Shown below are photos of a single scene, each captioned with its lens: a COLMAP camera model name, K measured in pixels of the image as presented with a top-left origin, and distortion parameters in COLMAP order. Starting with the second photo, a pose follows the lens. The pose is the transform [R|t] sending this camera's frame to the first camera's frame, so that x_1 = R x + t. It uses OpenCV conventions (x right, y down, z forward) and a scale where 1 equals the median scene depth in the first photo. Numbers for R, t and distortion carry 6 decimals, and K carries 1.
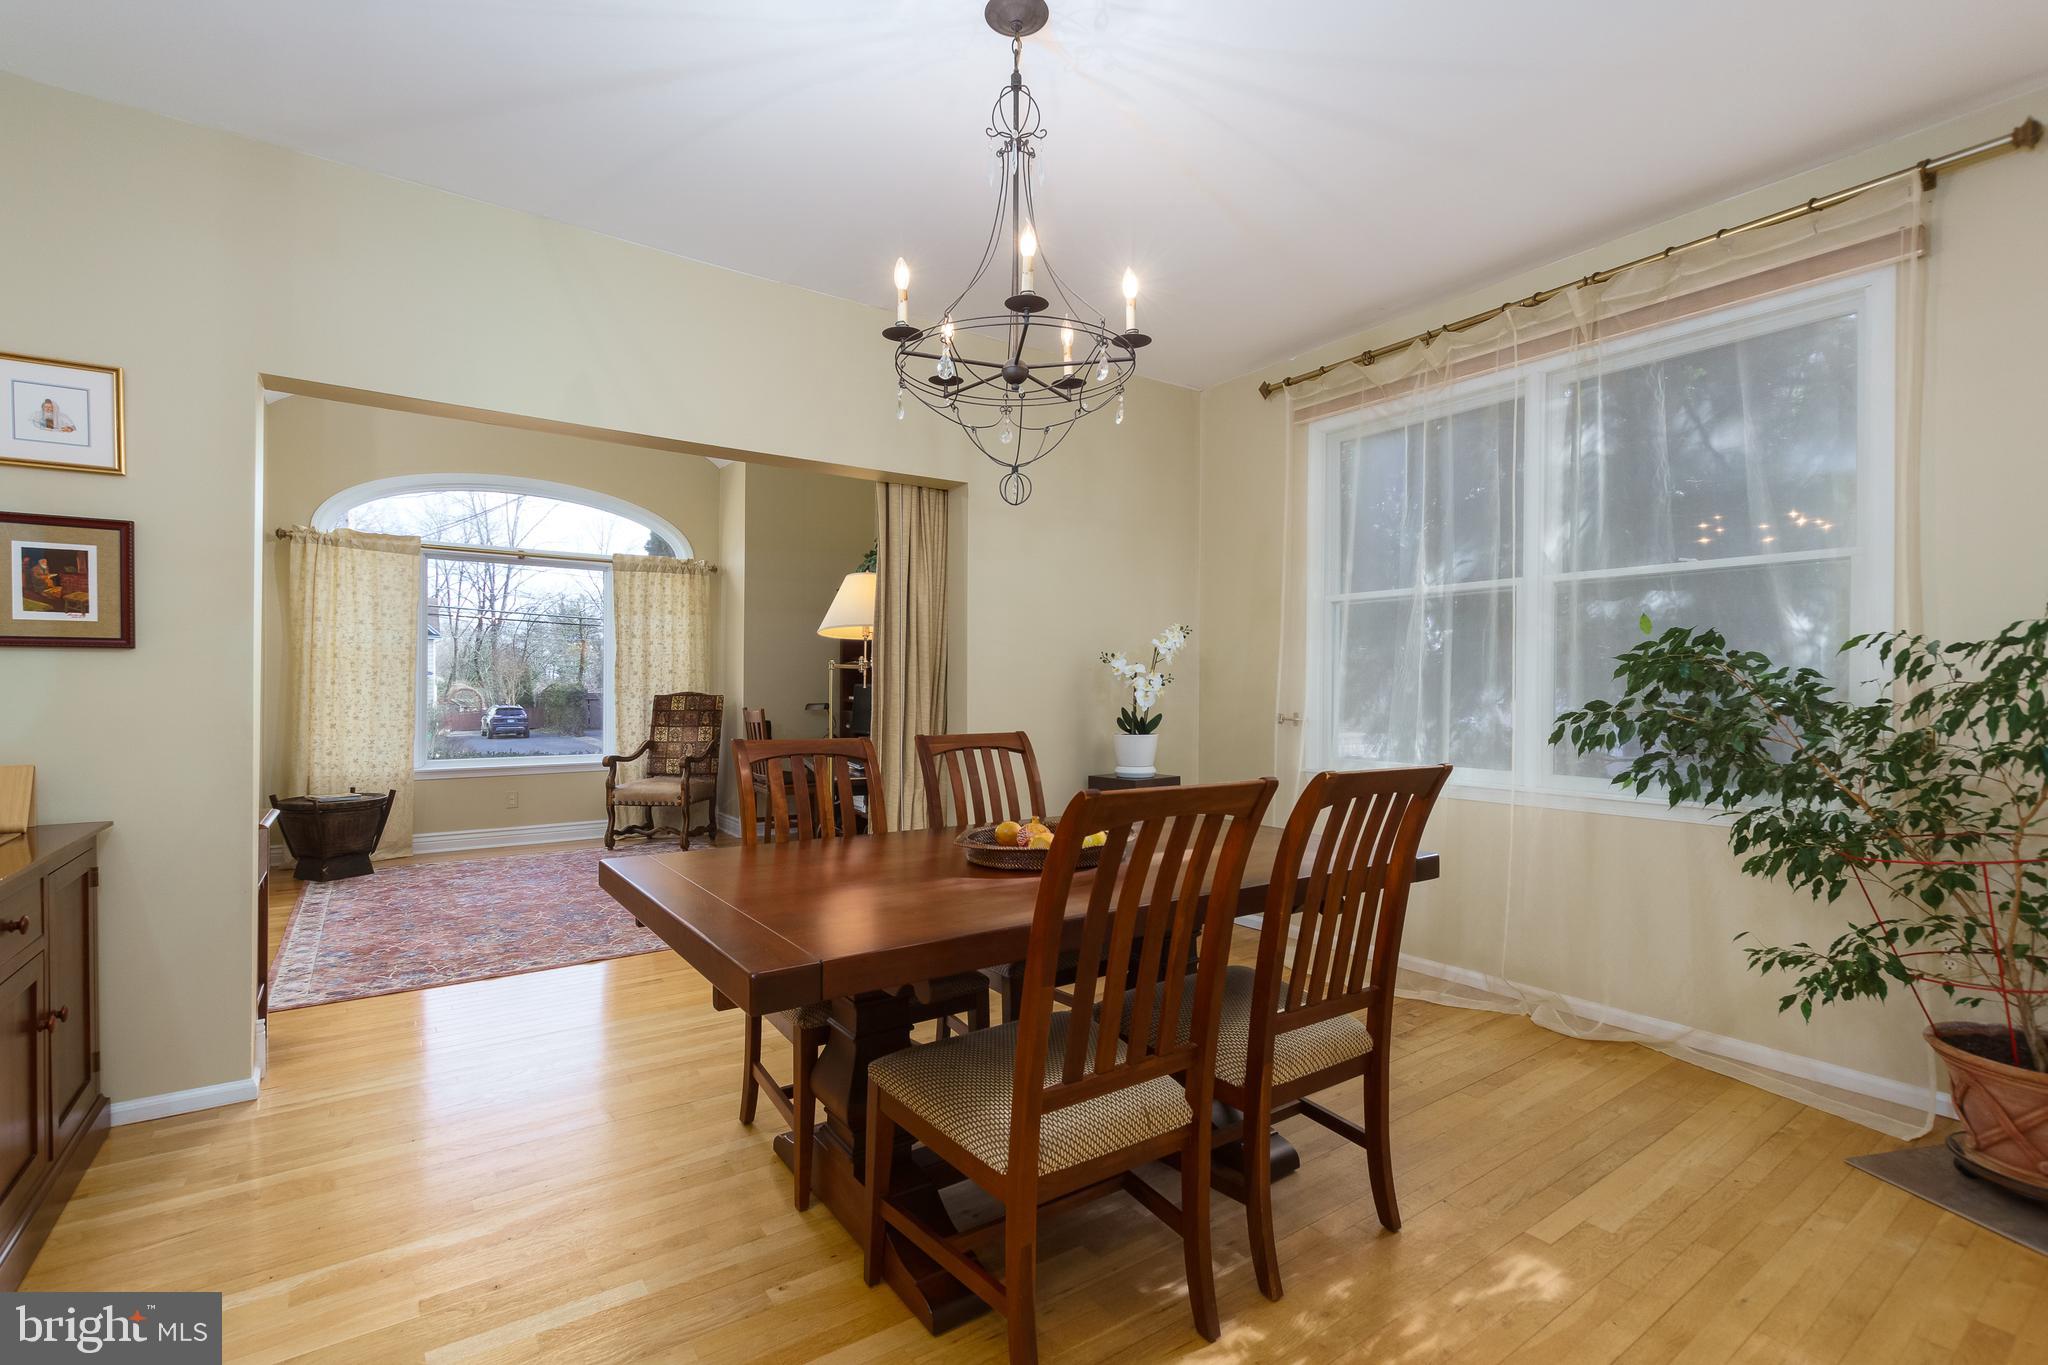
lens RADIAL K [[915.0, 0, 1020.2], [0, 915.0, 690.9], [0, 0, 1]] dist [-0.001461, -0.000934]
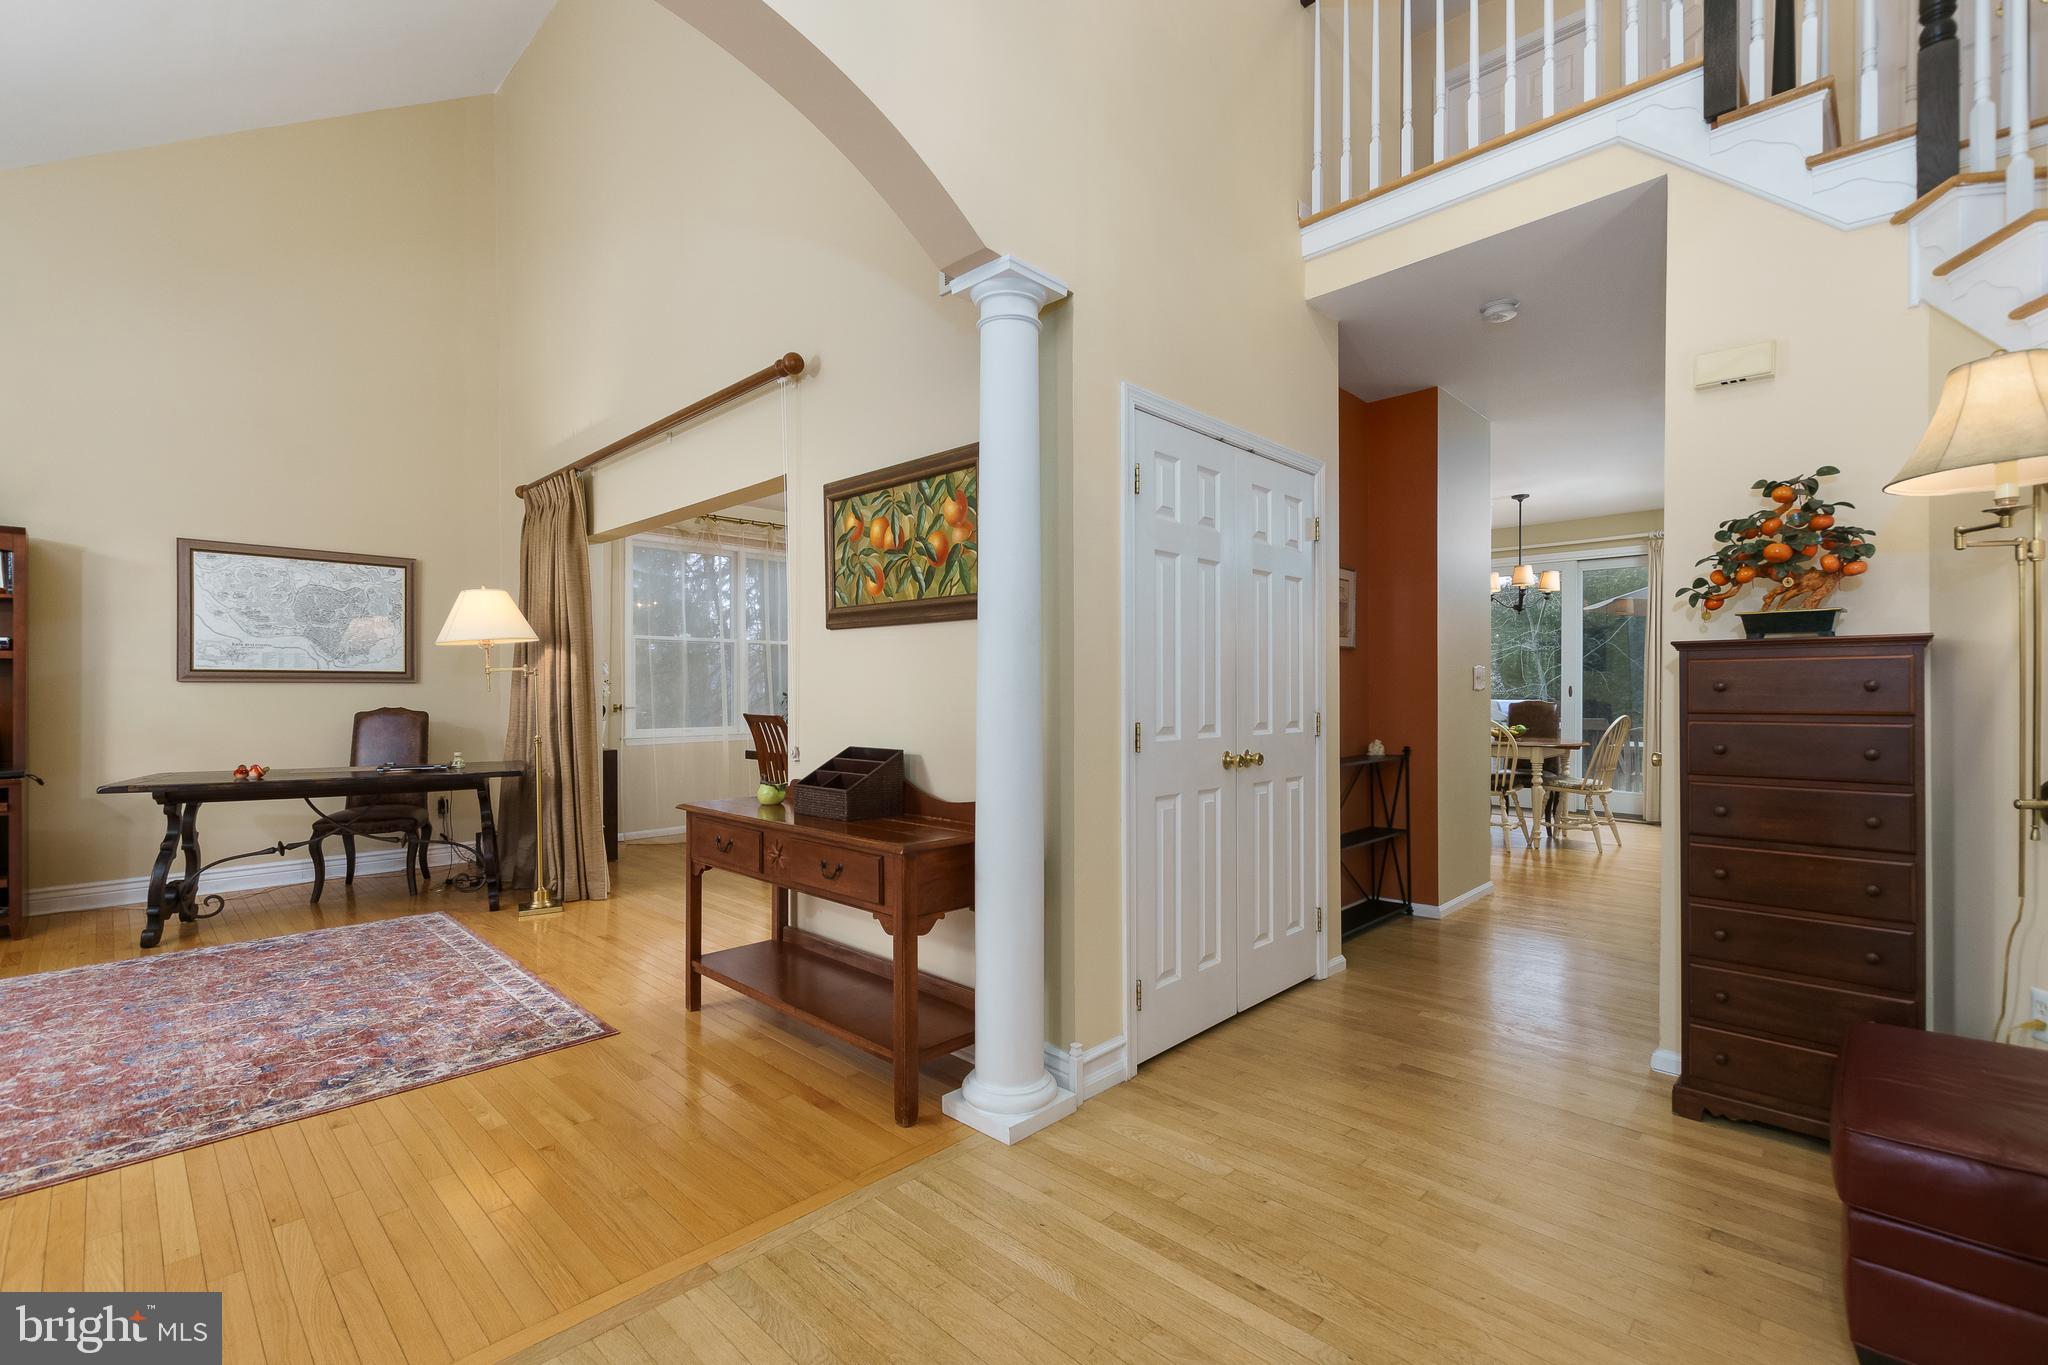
lens RADIAL K [[894.6, 0, 1049.2], [0, 894.6, 692.2], [0, 0, 1]] dist [-0.001963, -0.001850]
pose [[-0.200215, -0.009632, 0.979705, -0.905956], [0.001835, 0.999946, 0.010206, -0.007311], [-0.979750, 0.003841, -0.200186, 0.362545]]
